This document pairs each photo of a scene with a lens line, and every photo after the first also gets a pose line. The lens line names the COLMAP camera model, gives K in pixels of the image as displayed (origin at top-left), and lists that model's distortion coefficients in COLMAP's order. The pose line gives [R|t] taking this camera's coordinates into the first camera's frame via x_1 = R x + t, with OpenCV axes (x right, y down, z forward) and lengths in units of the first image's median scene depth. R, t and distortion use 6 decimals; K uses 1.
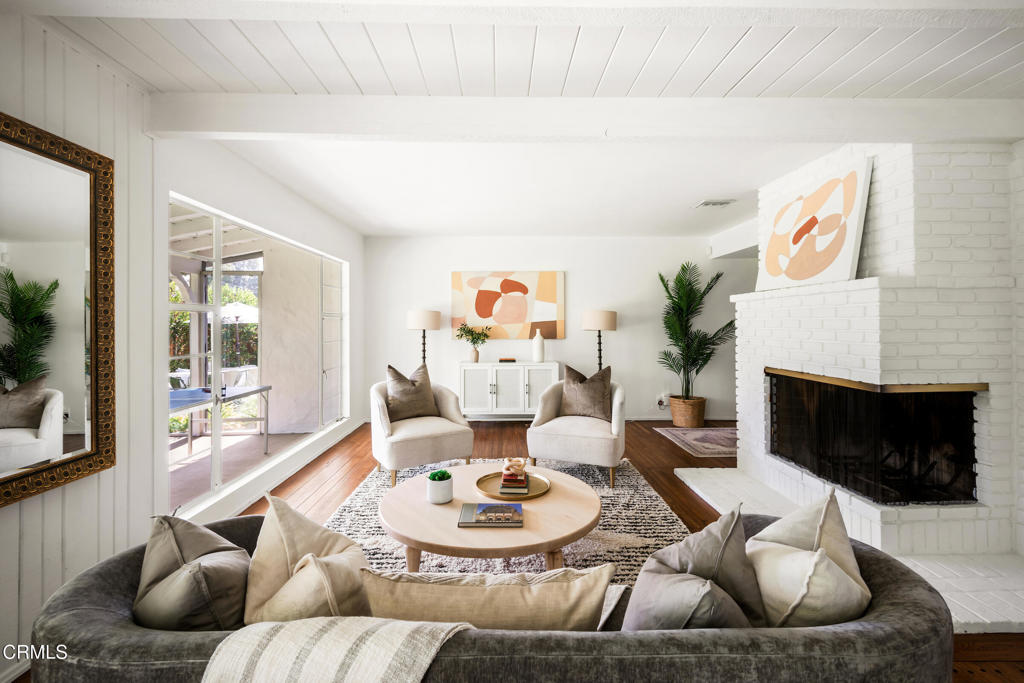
lens RADIAL K [[472.6, 0, 514.9], [0, 472.6, 325.4], [0, 0, 1]] dist [0.000214, -0.000194]
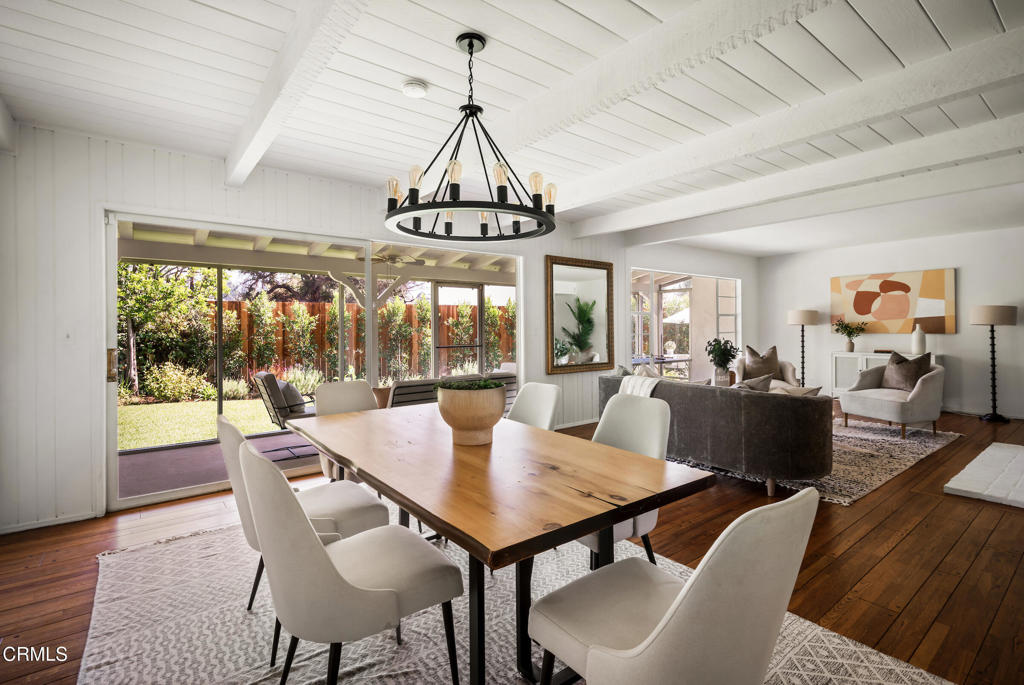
lens RADIAL K [[472.6, 0, 514.9], [0, 472.6, 326.4], [0, 0, 1]] dist [0.000214, -0.000194]
pose [[0.598494, -0.002707, -0.801122, 0.363399], [0.002028, 0.999996, -0.001864, 0.013241], [0.801124, -0.000509, 0.598498, -0.397422]]
